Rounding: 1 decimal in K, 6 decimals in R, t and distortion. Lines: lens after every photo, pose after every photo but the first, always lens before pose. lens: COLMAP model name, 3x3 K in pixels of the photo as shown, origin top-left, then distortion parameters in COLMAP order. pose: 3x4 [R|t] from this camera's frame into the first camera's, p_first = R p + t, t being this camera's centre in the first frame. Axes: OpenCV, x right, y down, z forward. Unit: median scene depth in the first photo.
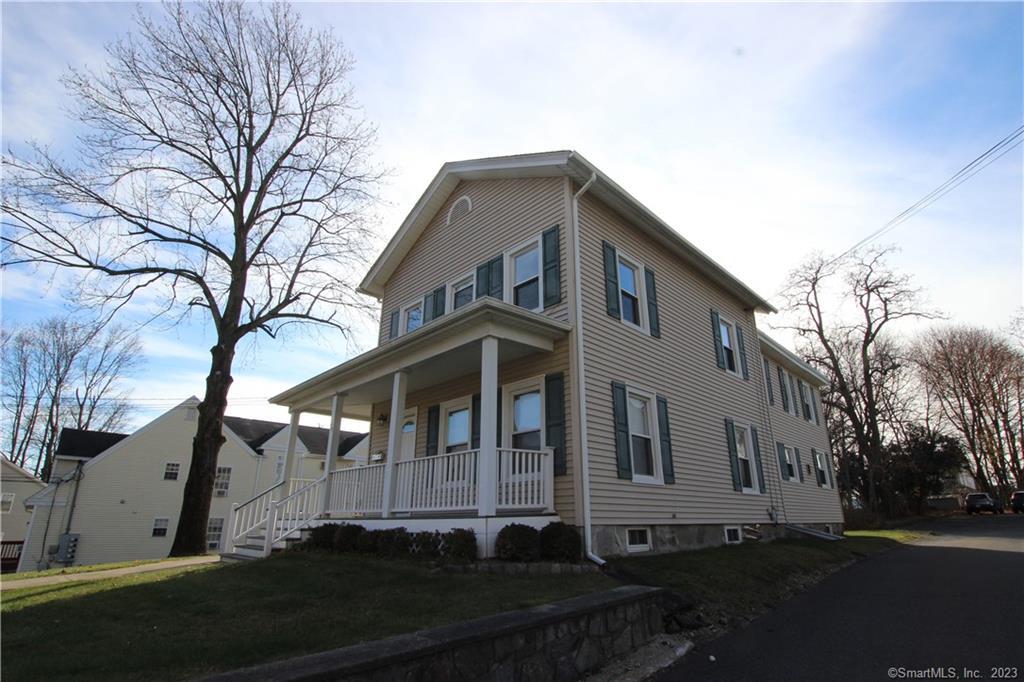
lens RADIAL K [[487.0, 0, 510.5], [0, 487.0, 355.3], [0, 0, 1]] dist [-0.023468, 0.001396]
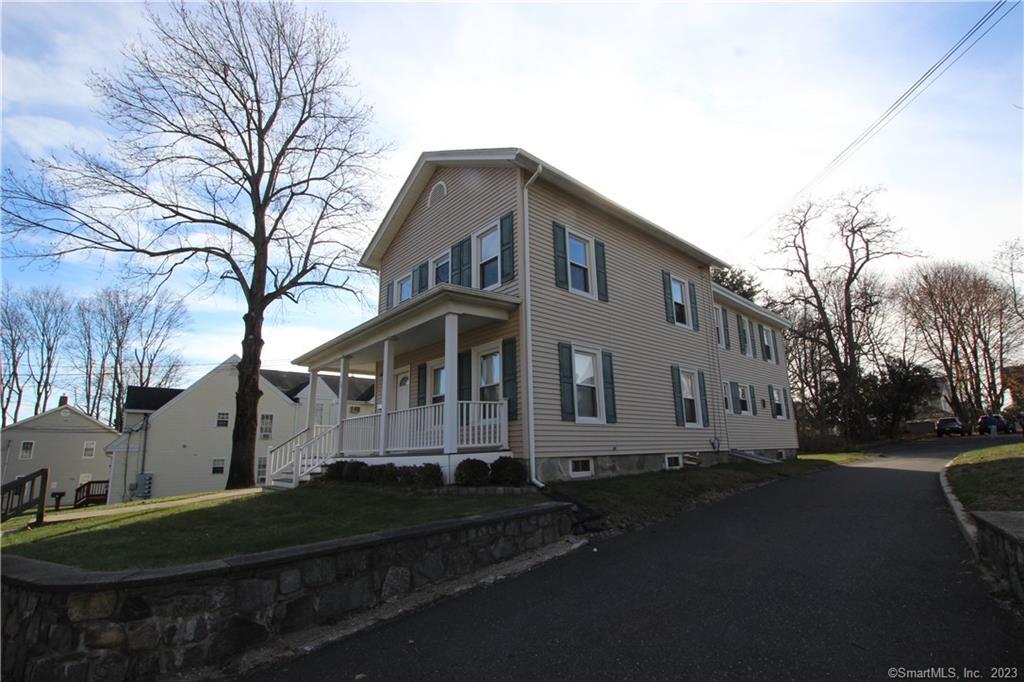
lens RADIAL K [[456.2, 0, 511.4], [0, 456.2, 351.8], [0, 0, 1]] dist [-0.023864, 0.000073]
pose [[0.998683, -0.033778, -0.038630, 0.090550], [0.037926, 0.992959, 0.112227, -0.038060], [0.034567, -0.113545, 0.992931, -0.096018]]
